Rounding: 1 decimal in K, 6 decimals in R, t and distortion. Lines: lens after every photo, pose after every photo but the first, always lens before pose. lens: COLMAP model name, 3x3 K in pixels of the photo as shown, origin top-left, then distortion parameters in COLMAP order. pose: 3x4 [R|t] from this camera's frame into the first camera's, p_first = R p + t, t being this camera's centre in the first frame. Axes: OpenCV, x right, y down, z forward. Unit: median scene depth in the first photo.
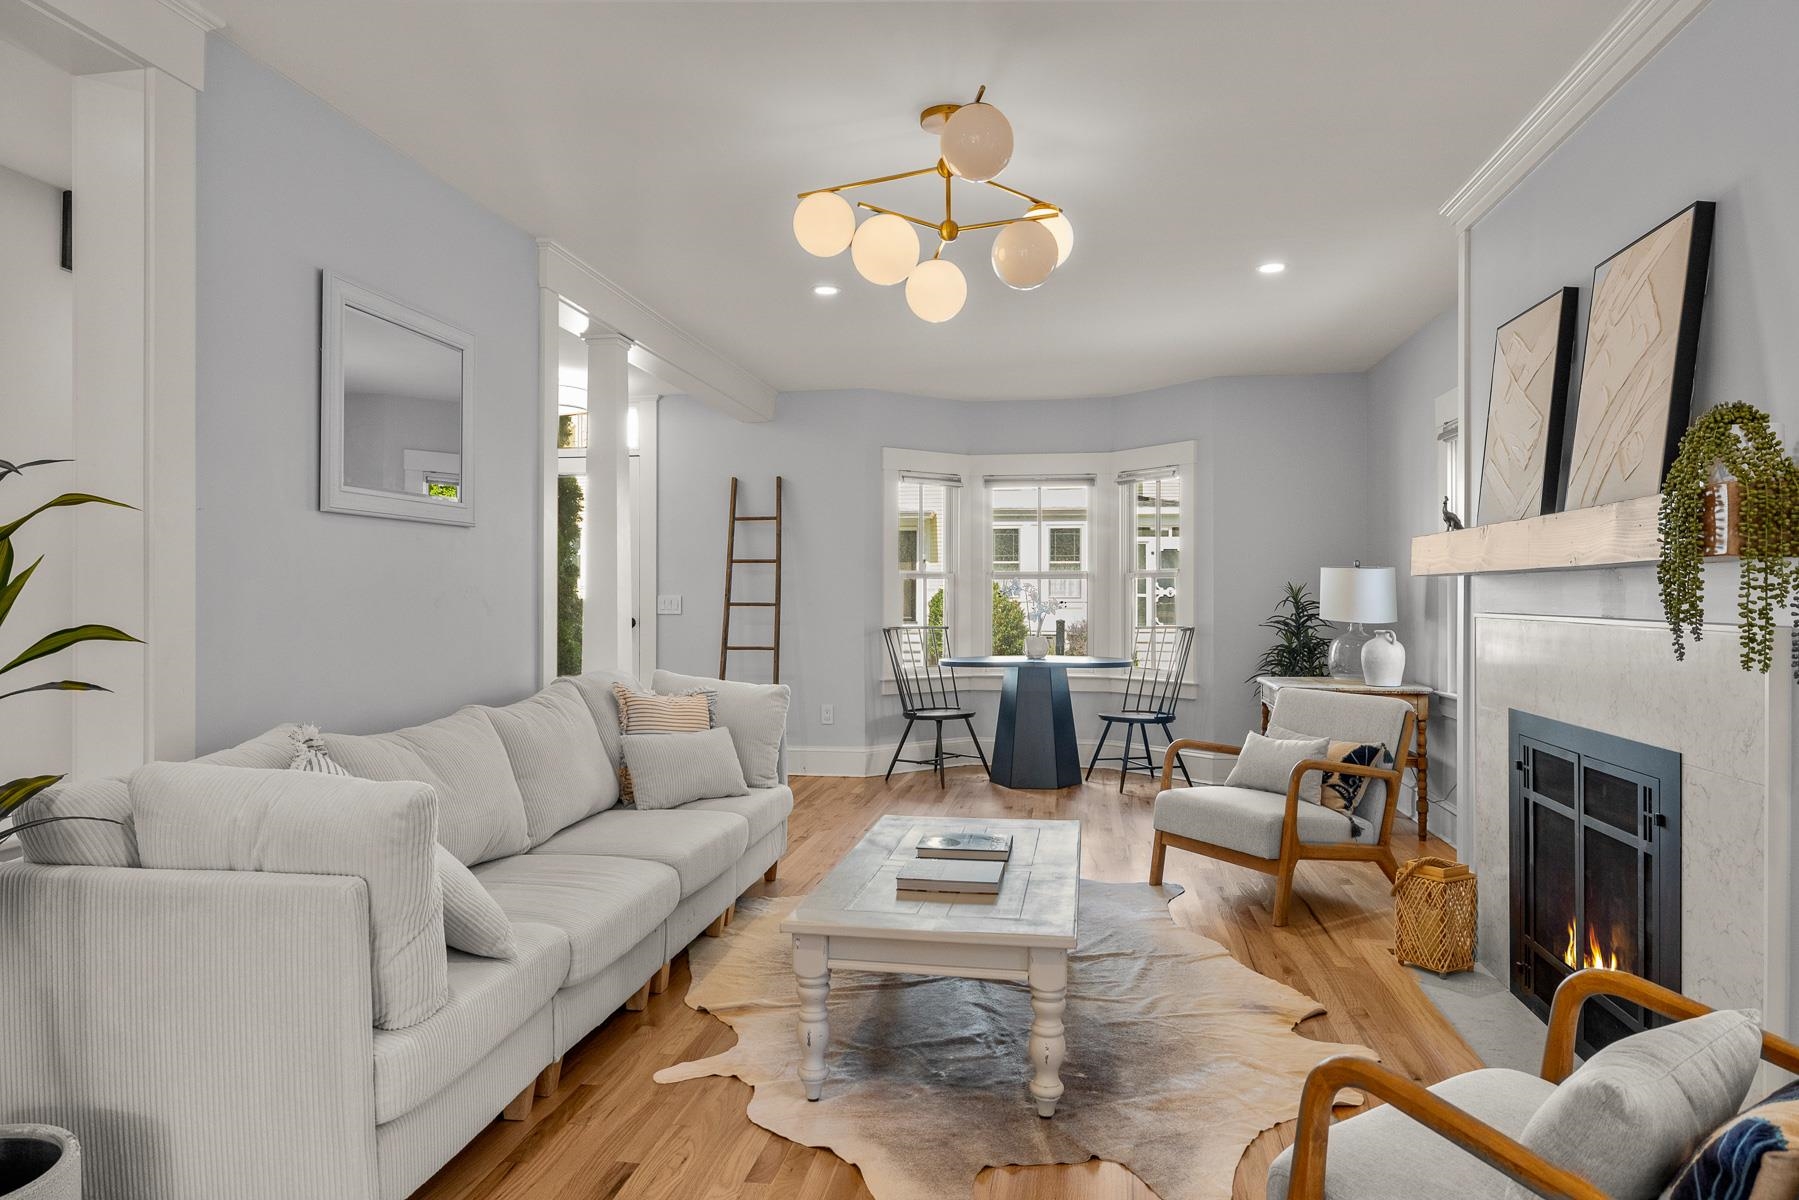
lens RADIAL K [[1117.7, 0, 899.5], [0, 1117.7, 600.0], [0, 0, 1]] dist [-0.003159, 0.000265]
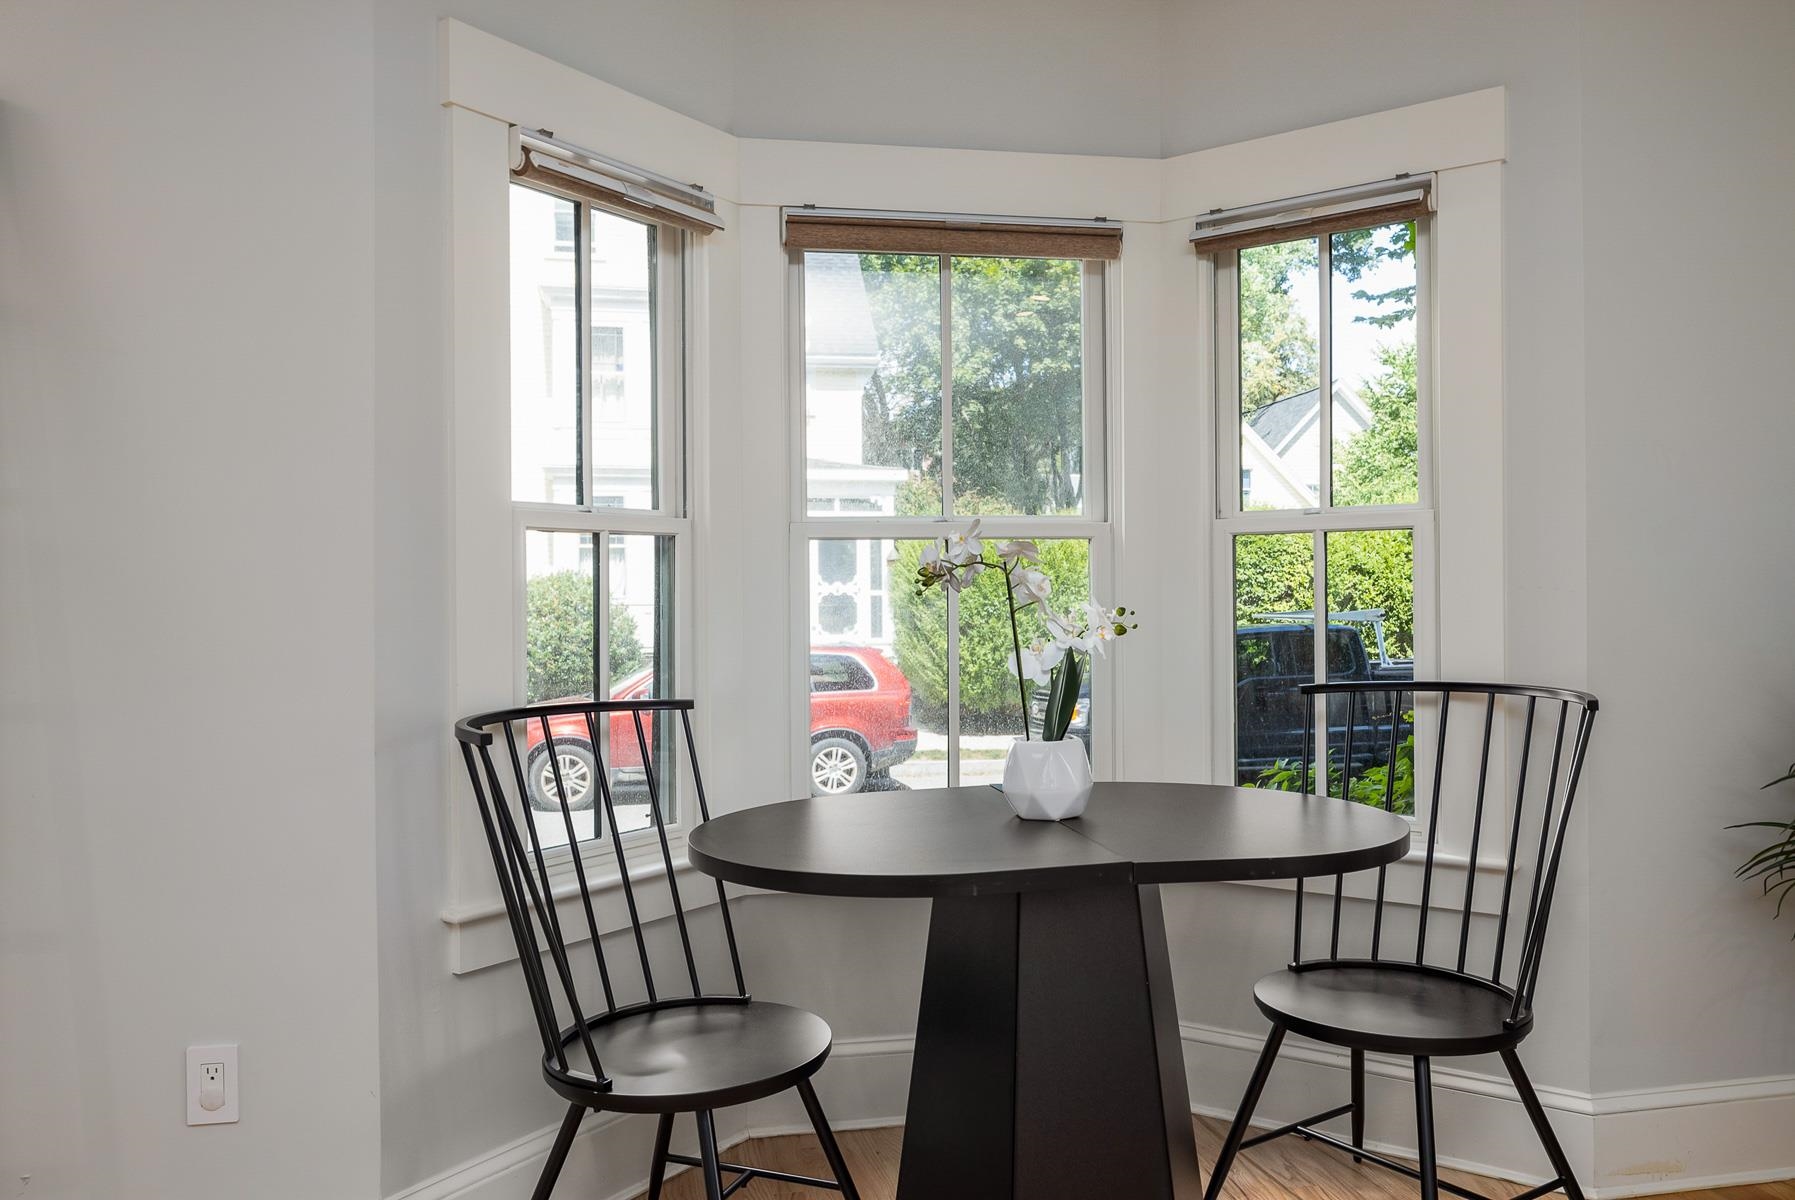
lens RADIAL K [[1253.3, 0, 897.5], [0, 1253.3, 600.0], [0, 0, 1]] dist [0.002535, 0.000873]
pose [[0.940076, -0.009696, 0.340827, -0.027755], [0.010005, 0.999950, 0.000850, -0.002207], [-0.340818, 0.002611, 0.940126, 1.139383]]
